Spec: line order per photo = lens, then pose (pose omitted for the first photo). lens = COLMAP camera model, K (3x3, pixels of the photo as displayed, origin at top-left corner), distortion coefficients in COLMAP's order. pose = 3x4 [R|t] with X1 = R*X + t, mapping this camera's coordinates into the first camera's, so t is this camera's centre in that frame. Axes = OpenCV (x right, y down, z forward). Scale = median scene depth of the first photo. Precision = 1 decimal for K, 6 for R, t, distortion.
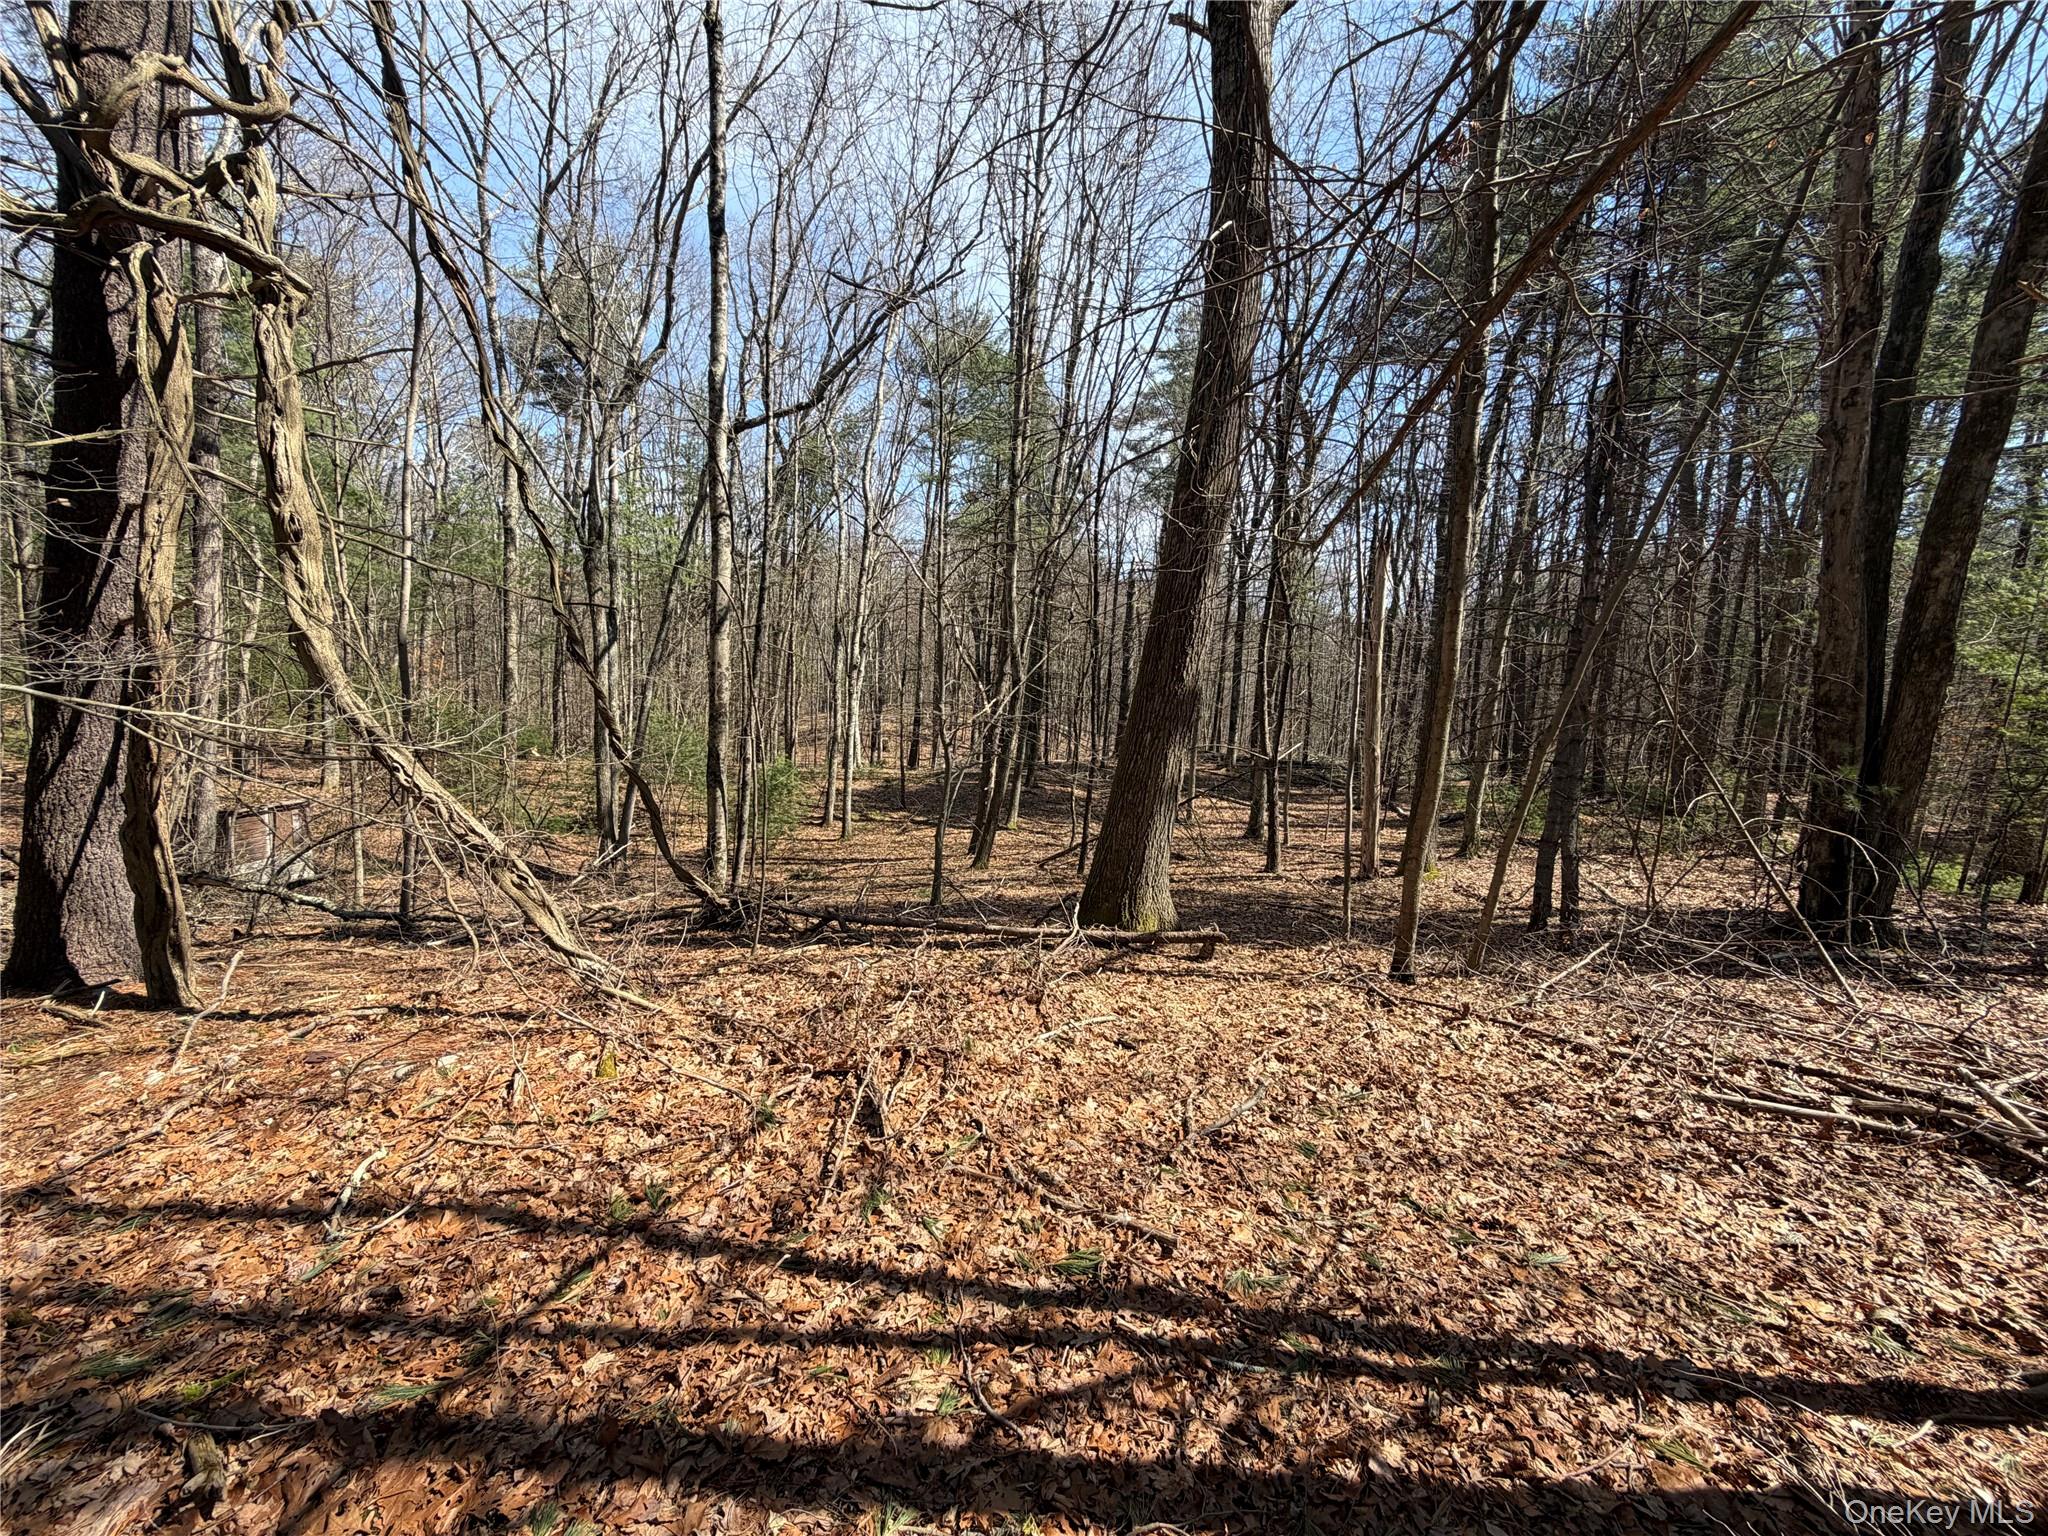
lens RADIAL K [[822.2, 0, 1013.9], [0, 822.2, 768.1], [0, 0, 1]] dist [0.000490, -0.000278]
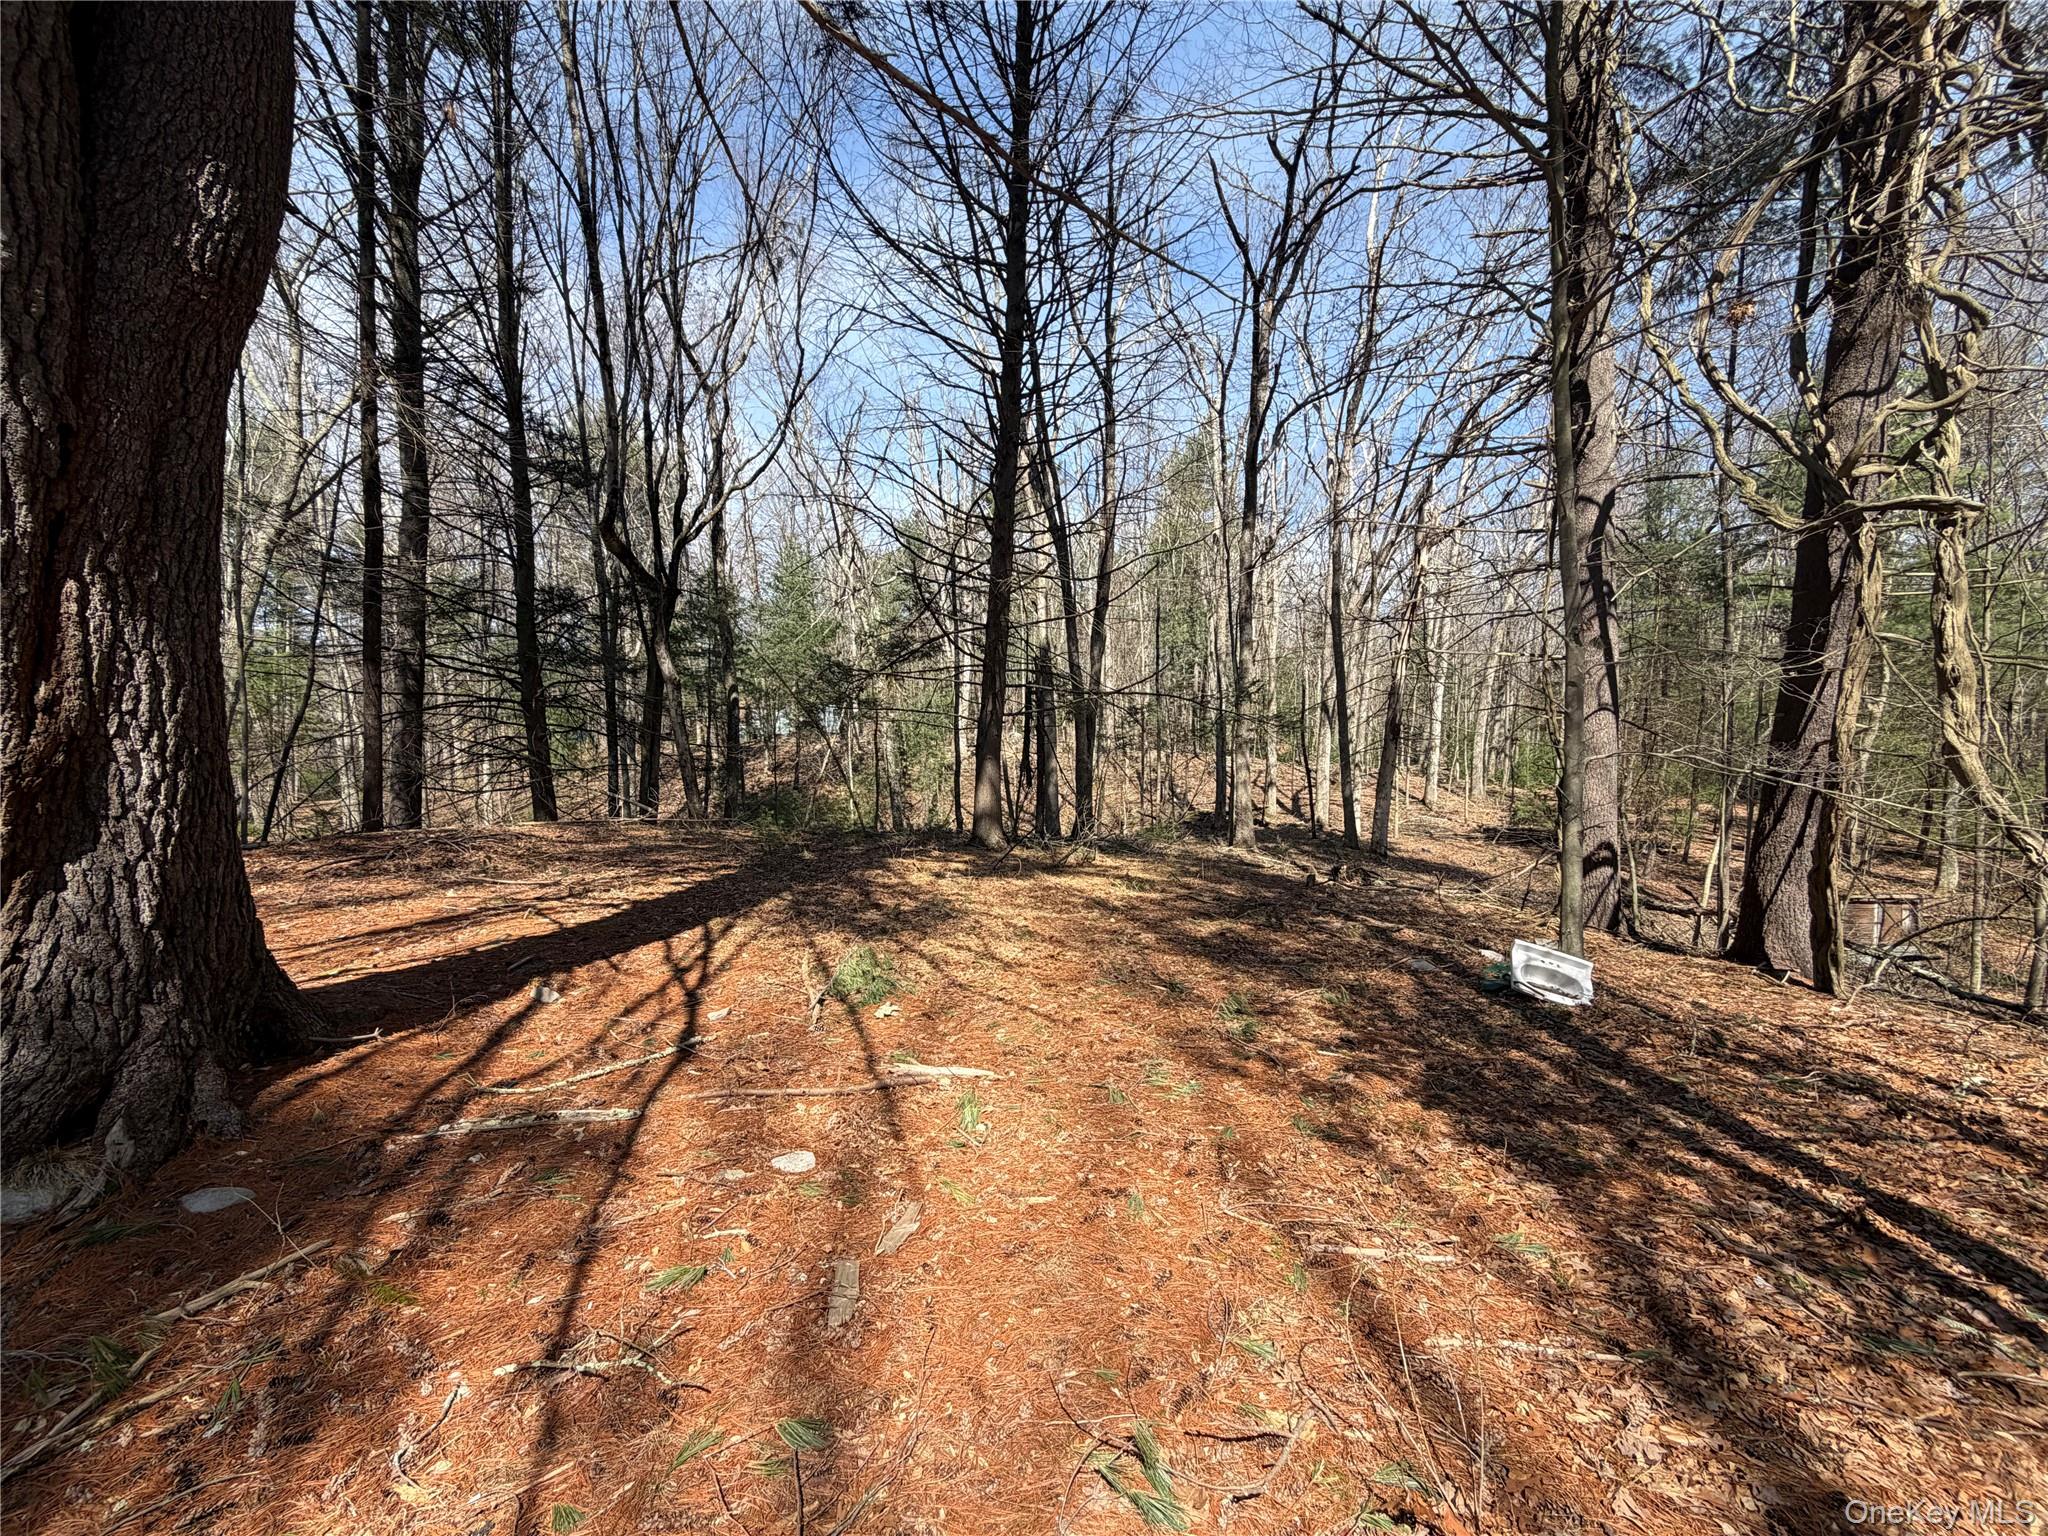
lens RADIAL K [[822.2, 0, 1013.9], [0, 822.2, 768.1], [0, 0, 1]] dist [0.000490, -0.000278]
pose [[0.029370, -0.009750, -0.999521, 0.475888], [-0.106998, 0.994176, -0.012842, 0.057797], [0.993825, 0.107324, 0.028156, -0.611193]]
